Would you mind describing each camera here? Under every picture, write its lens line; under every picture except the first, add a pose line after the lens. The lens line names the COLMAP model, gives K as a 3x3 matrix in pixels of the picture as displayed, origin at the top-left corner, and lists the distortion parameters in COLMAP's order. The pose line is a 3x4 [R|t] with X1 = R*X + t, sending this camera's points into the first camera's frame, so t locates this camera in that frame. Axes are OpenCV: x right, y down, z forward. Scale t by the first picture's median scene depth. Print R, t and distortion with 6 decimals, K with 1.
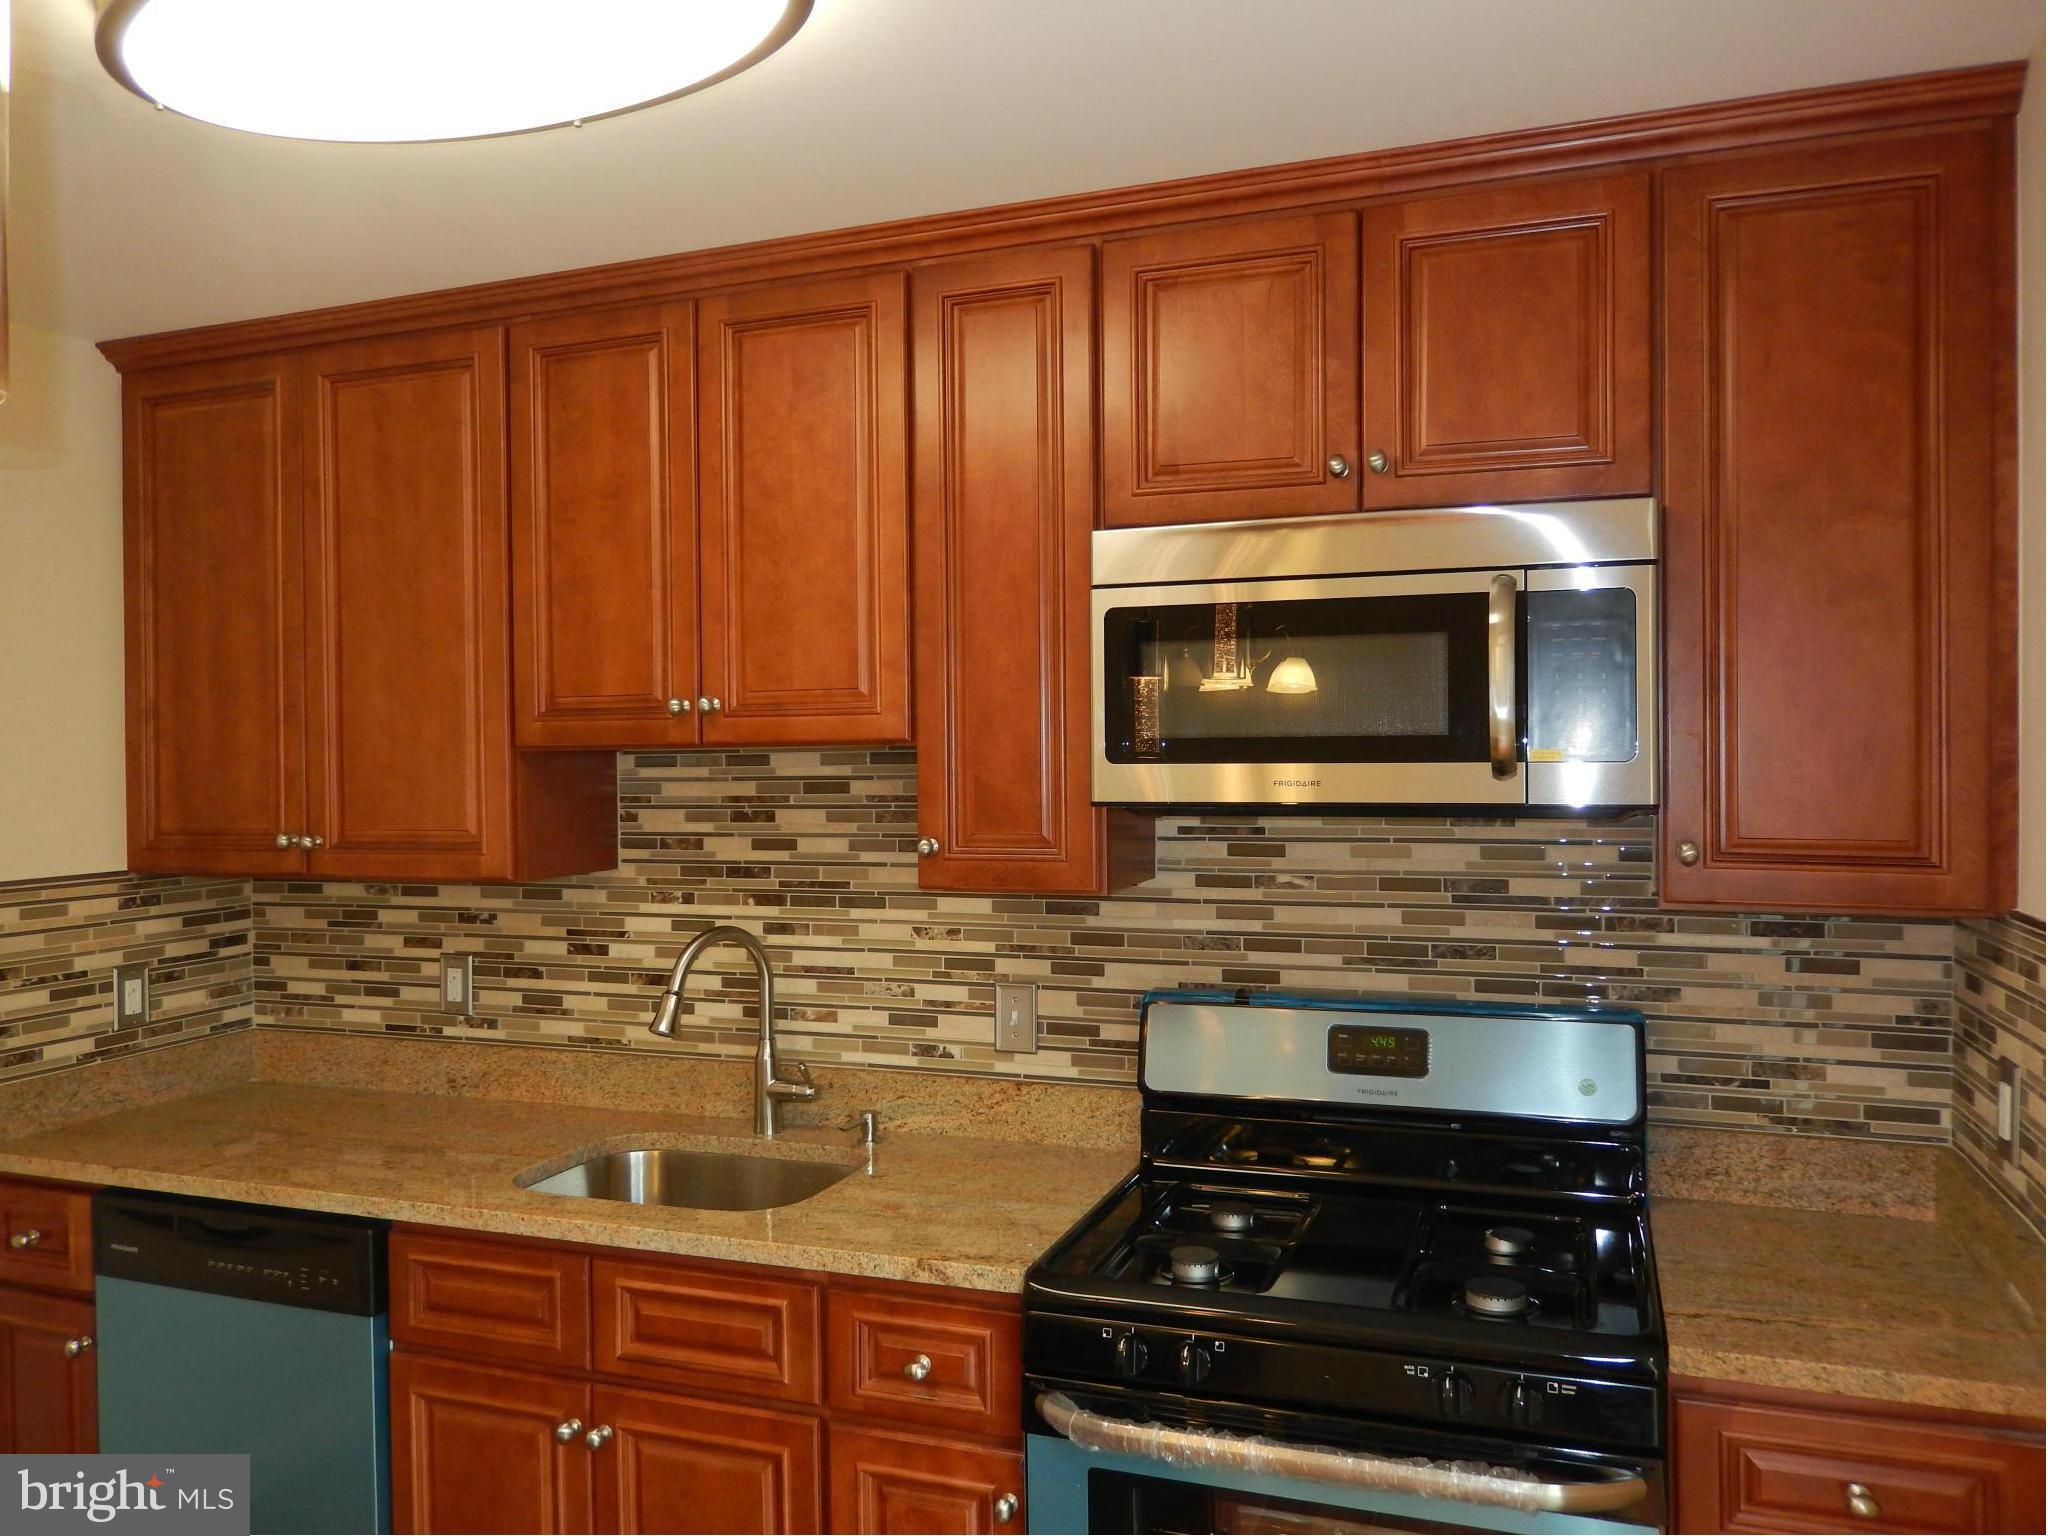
lens RADIAL K [[1525.5, 0, 1007.6], [0, 1525.5, 756.5], [0, 0, 1]] dist [-0.003966, -0.007283]
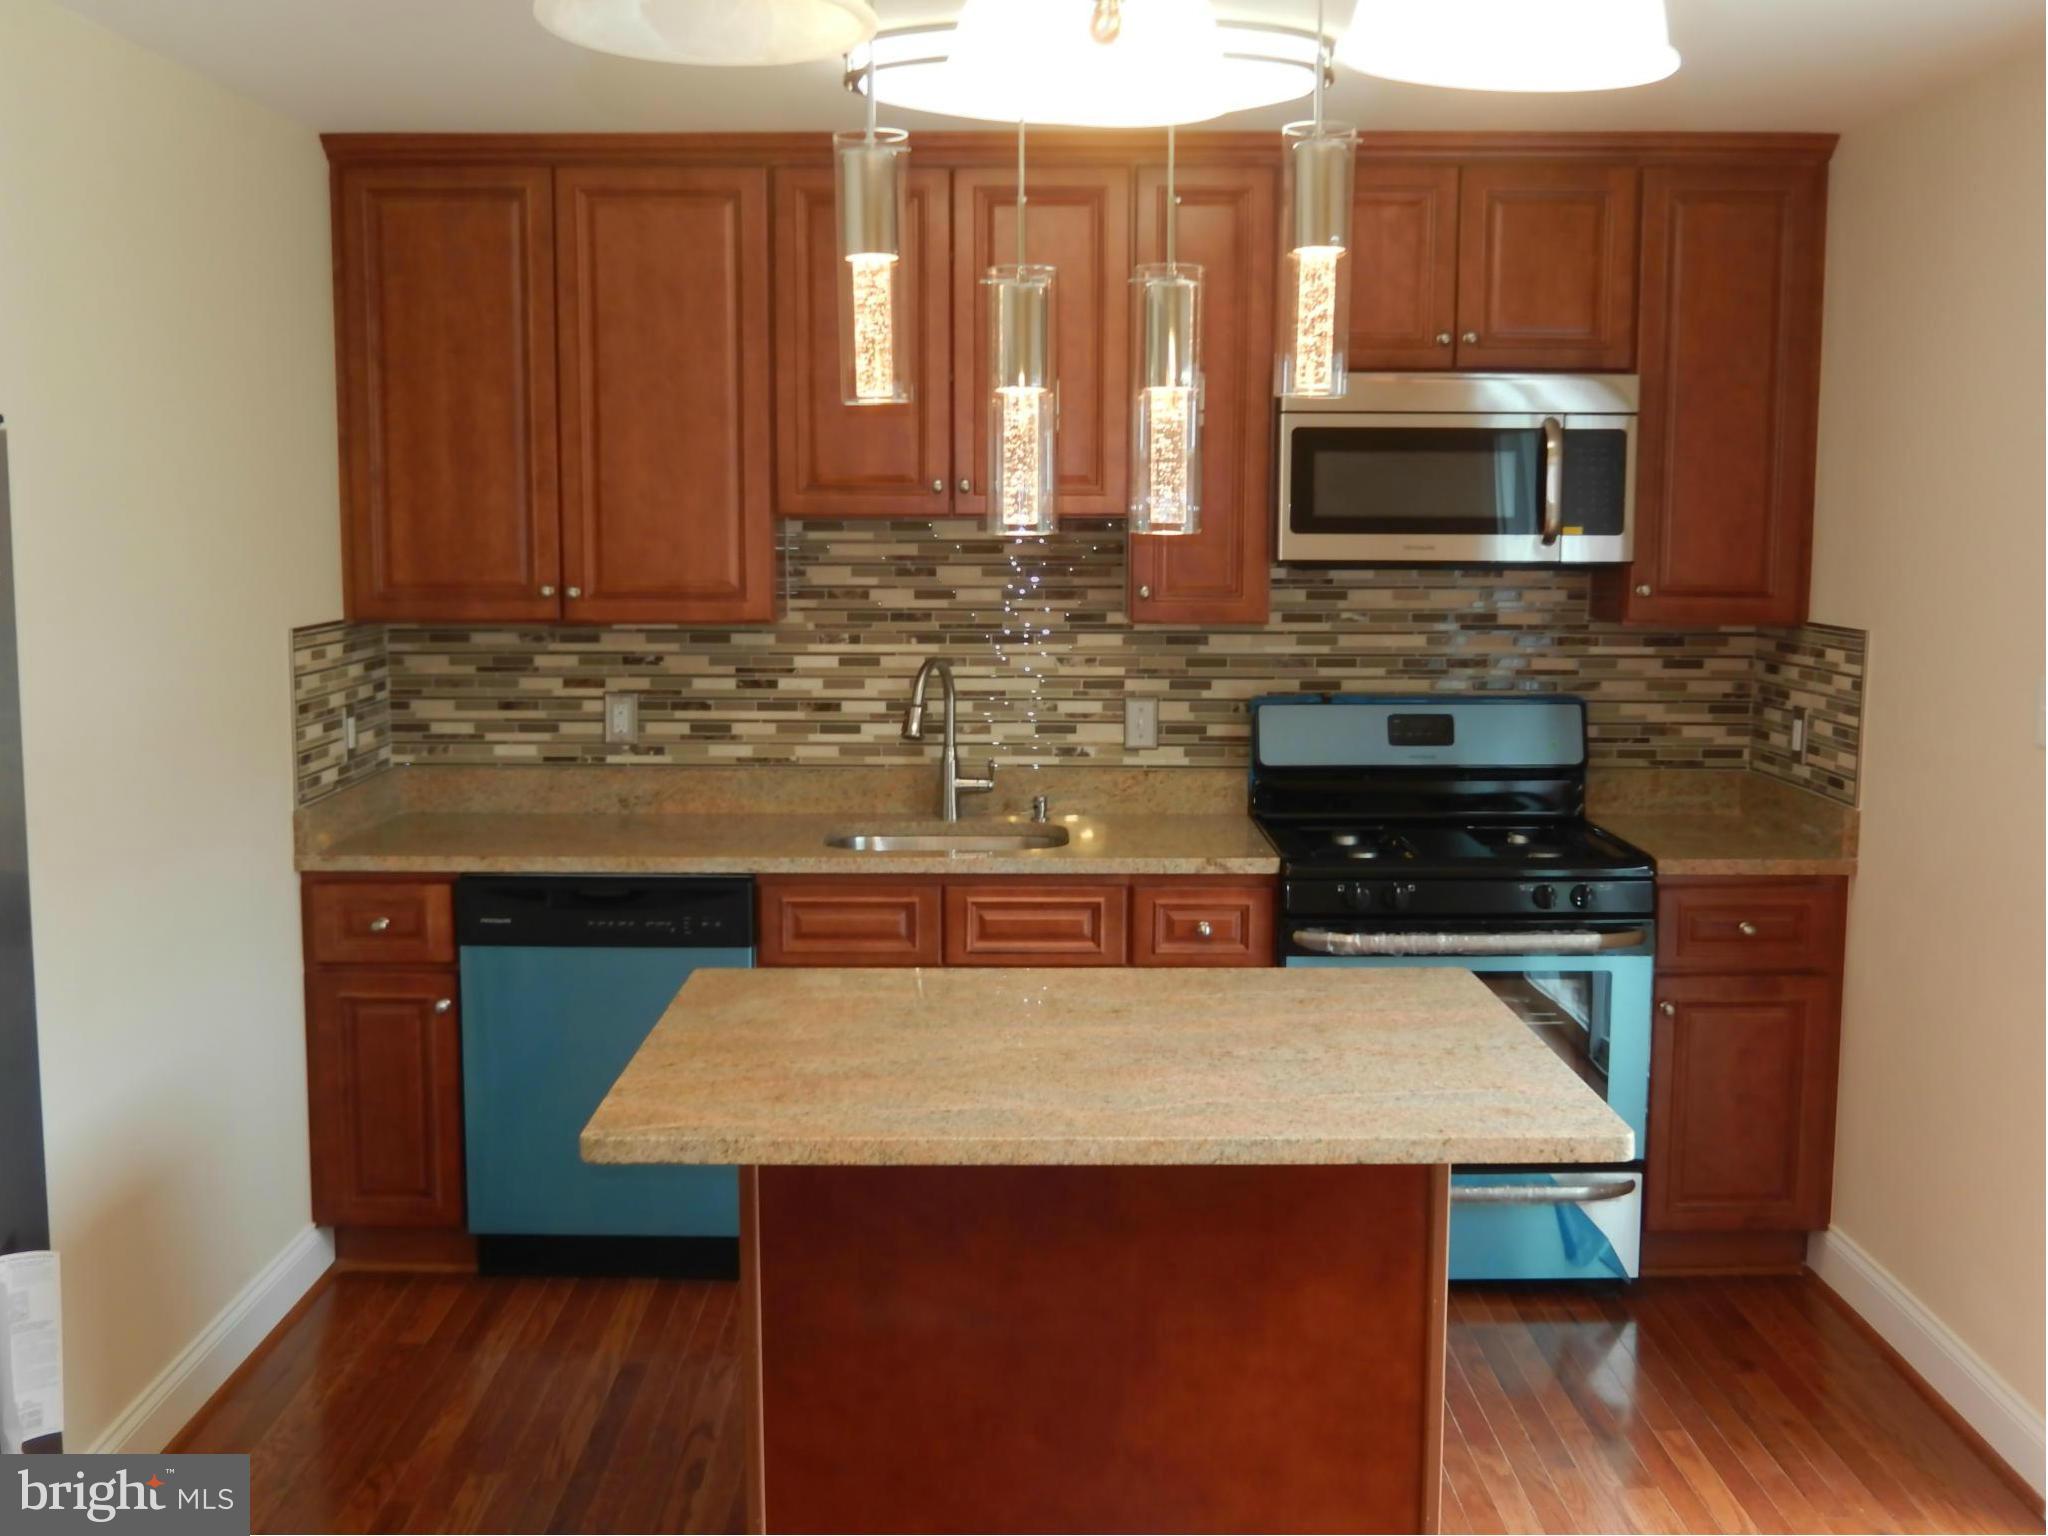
lens RADIAL K [[2115.4, 0, 999.6], [0, 2115.4, 751.4], [0, 0, 1]] dist [-0.023729, -0.109901]
pose [[0.937803, -0.024925, 0.346273, -0.704426], [-0.013840, 0.993942, 0.109028, -0.003832], [-0.346892, -0.107039, 0.931777, -0.640301]]
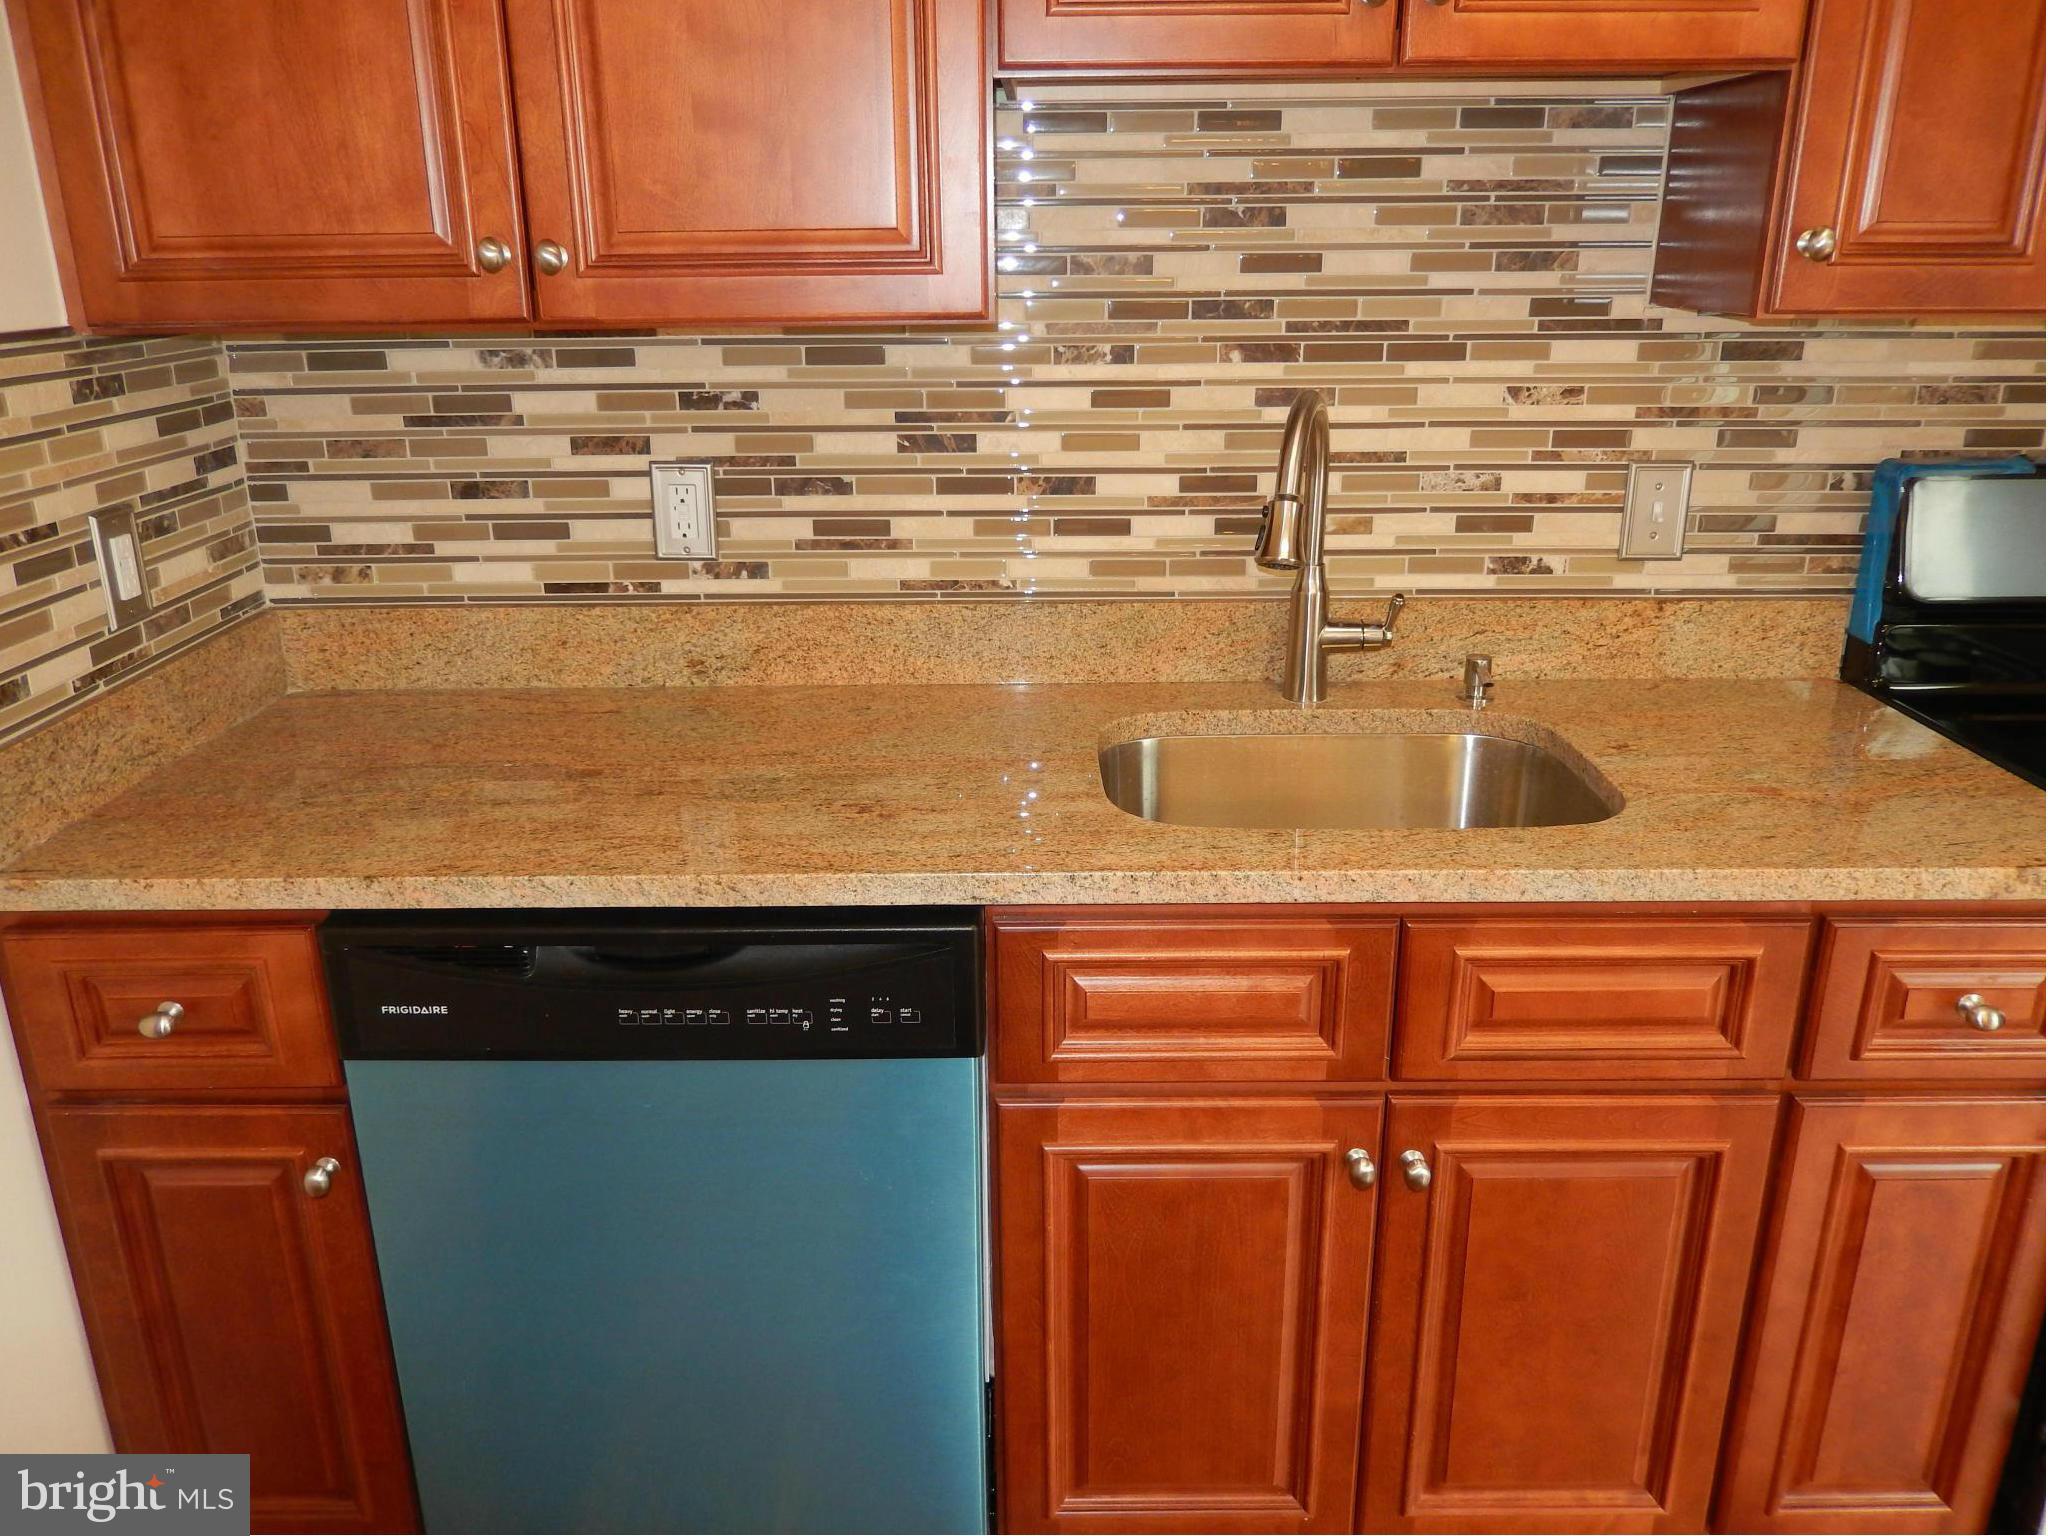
lens RADIAL K [[1525.5, 0, 1007.6], [0, 1525.5, 756.5], [0, 0, 1]] dist [-0.003966, -0.007283]
pose [[0.937822, -0.106816, 0.330274, -0.493883], [-0.003093, 0.948867, 0.315660, 0.052566], [-0.347103, -0.297054, 0.889538, 0.409267]]
